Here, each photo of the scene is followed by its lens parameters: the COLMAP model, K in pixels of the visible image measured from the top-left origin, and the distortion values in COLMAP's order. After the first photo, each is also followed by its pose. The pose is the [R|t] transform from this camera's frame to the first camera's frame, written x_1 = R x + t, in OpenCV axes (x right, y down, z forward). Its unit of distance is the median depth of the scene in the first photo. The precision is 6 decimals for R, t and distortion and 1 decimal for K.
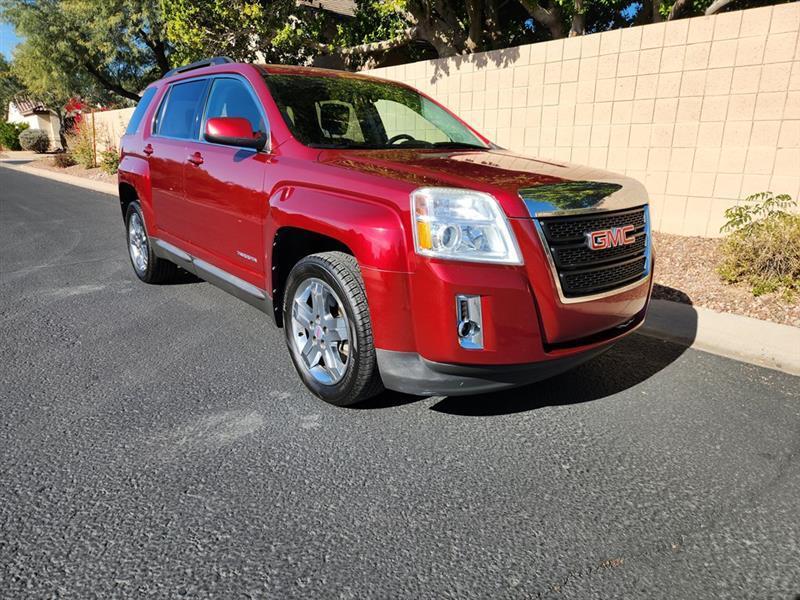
lens RADIAL K [[545.4, 0, 391.4], [0, 545.4, 301.7], [0, 0, 1]] dist [0.065988, -0.055792]
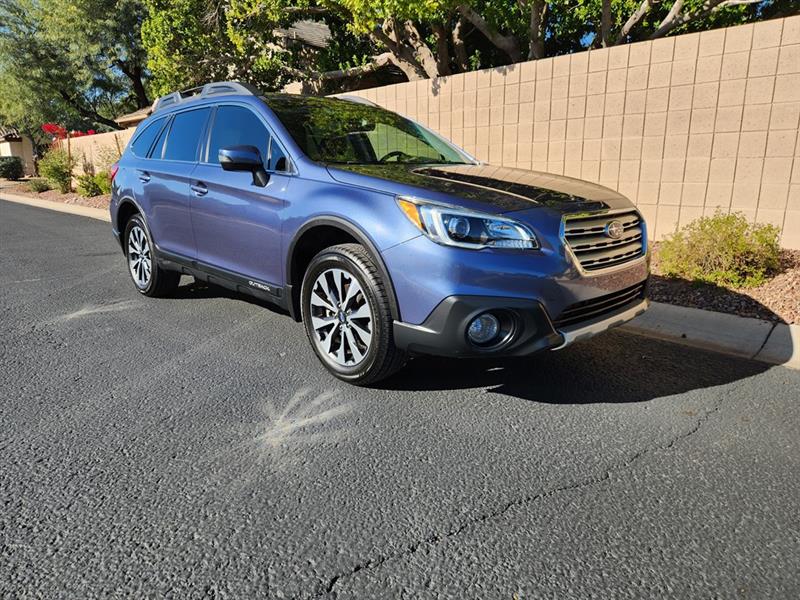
lens RADIAL K [[546.9, 0, 398.8], [0, 546.9, 295.3], [0, 0, 1]] dist [0.063070, -0.052788]
pose [[0.998640, -0.022563, 0.047005, 0.010736], [0.024965, 0.998378, -0.051164, 0.028965], [-0.045774, 0.052268, 0.997583, -0.047638]]
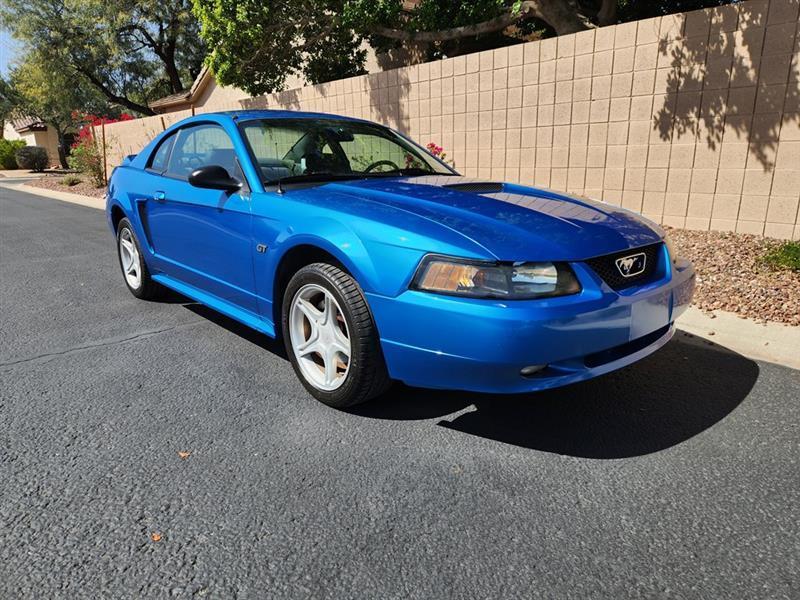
lens RADIAL K [[546.9, 0, 398.8], [0, 546.9, 295.3], [0, 0, 1]] dist [0.063070, -0.052788]
pose [[0.999602, -0.022271, 0.017292, -0.262442], [0.022828, 0.999205, -0.032670, -0.081377], [-0.016550, 0.033052, 0.999317, 0.341530]]
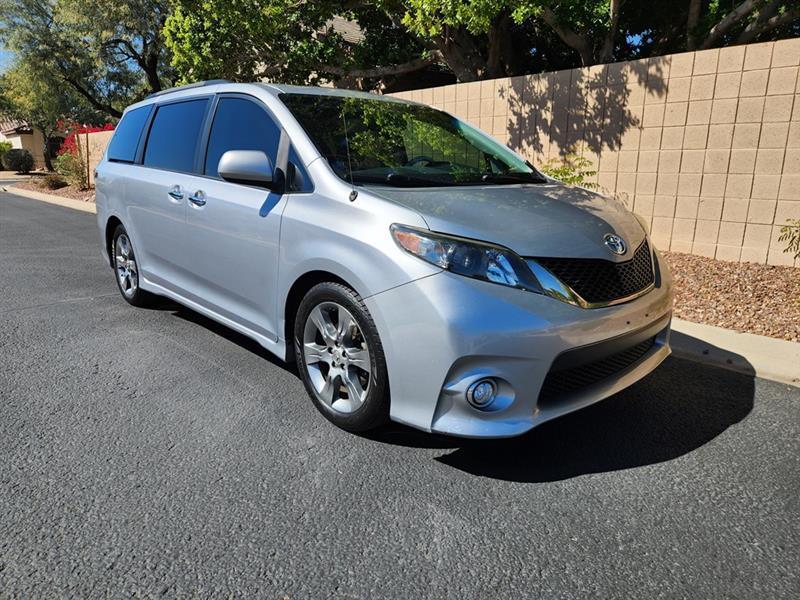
lens RADIAL K [[550.2, 0, 397.7], [0, 550.2, 295.4], [0, 0, 1]] dist [0.057947, -0.049421]
pose [[0.999217, -0.008428, 0.038652, -0.101554], [0.010150, 0.998954, -0.044590, -0.022002], [-0.038236, 0.044947, 0.998257, 0.040772]]
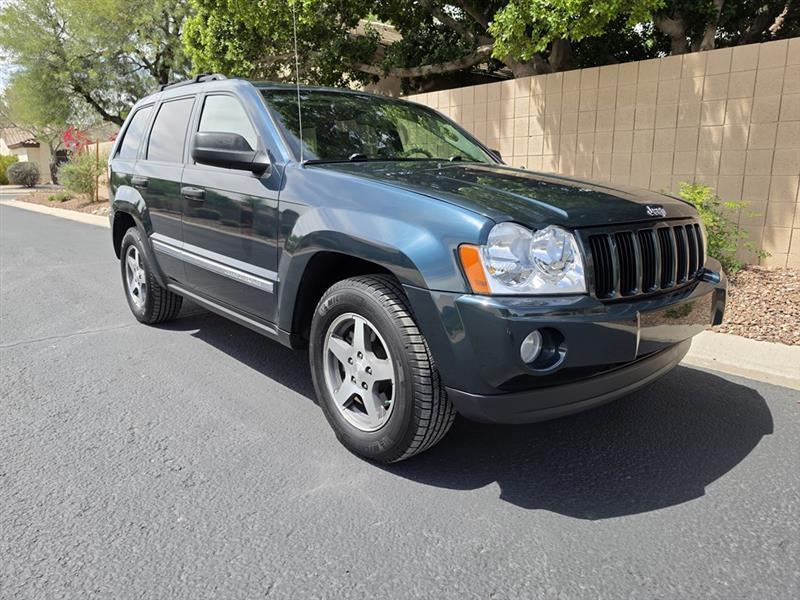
lens RADIAL K [[575.0, 0, 400.1], [0, 575.0, 289.2], [0, 0, 1]] dist [-0.001015, -0.000122]
pose [[0.999572, -0.004797, 0.028851, -0.201995], [0.007288, 0.996193, -0.086875, -0.044032], [-0.028324, 0.087048, 0.995801, 0.187276]]
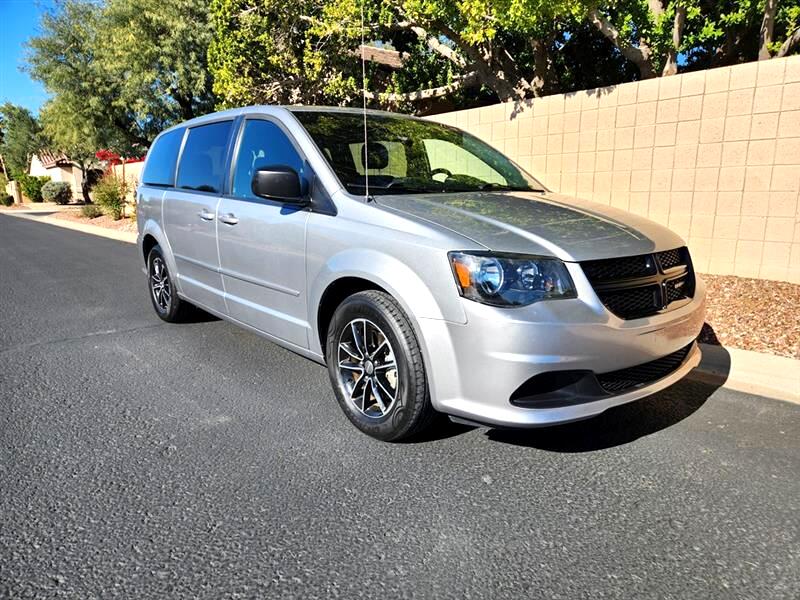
lens RADIAL K [[546.9, 0, 398.8], [0, 546.9, 295.3], [0, 0, 1]] dist [0.063070, -0.052788]
pose [[0.999966, -0.007501, -0.003448, -0.142646], [0.007140, 0.995471, -0.094792, -0.034013], [0.004143, 0.094765, 0.995491, 0.128287]]
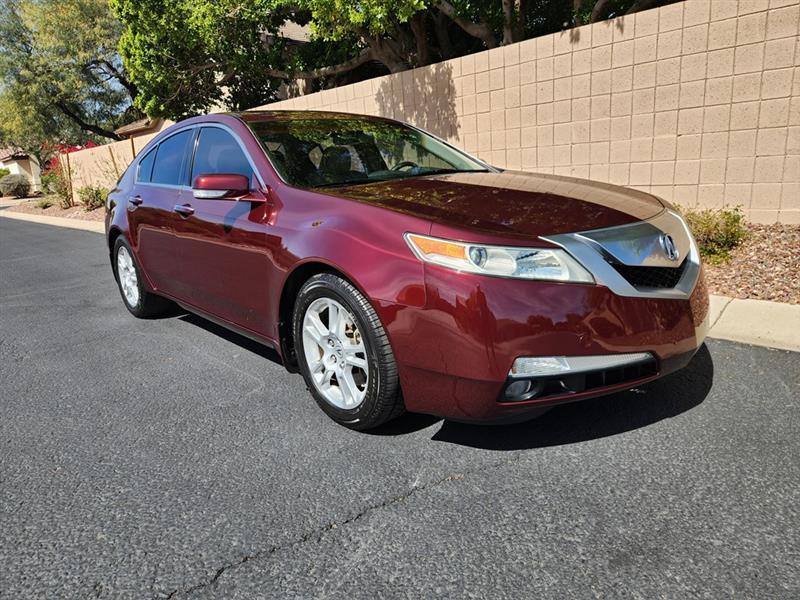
lens RADIAL K [[548.3, 0, 404.0], [0, 548.3, 301.7], [0, 0, 1]] dist [0.061463, -0.049805]
pose [[0.996675, -0.077690, 0.024549, 0.081011], [0.078497, 0.996341, -0.033807, 0.034636], [-0.021832, 0.035622, 0.999127, -0.055104]]
